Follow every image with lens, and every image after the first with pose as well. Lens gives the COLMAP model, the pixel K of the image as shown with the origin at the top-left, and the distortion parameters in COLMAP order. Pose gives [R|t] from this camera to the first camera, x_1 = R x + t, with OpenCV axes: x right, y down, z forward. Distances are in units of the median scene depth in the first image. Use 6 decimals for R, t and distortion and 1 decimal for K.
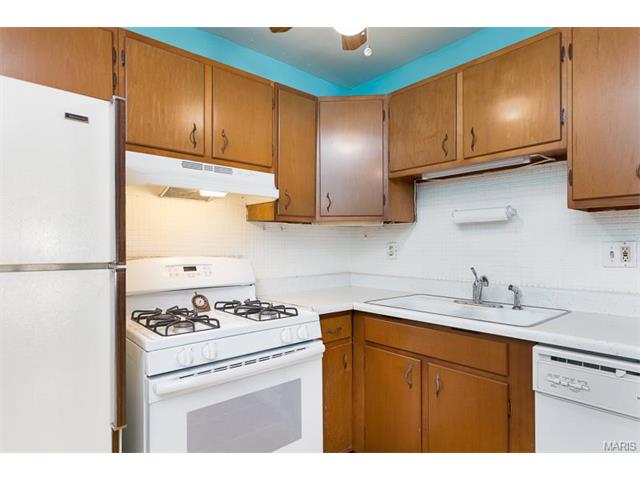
lens RADIAL K [[351.1, 0, 322.5], [0, 351.1, 251.9], [0, 0, 1]] dist [0.003510, 0.000646]
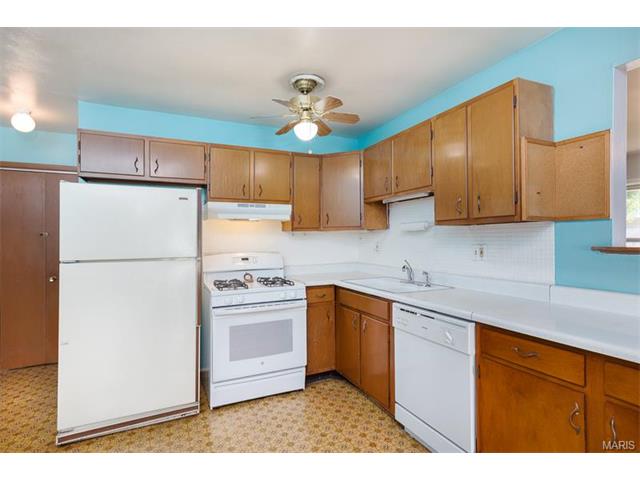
lens RADIAL K [[337.6, 0, 339.7], [0, 337.6, 237.6], [0, 0, 1]] dist [0.000430, 0.000495]
pose [[0.962599, -0.009348, -0.270769, 0.598987], [0.005623, 0.999879, -0.014528, -0.039064], [0.270871, 0.012462, 0.962535, -0.590118]]
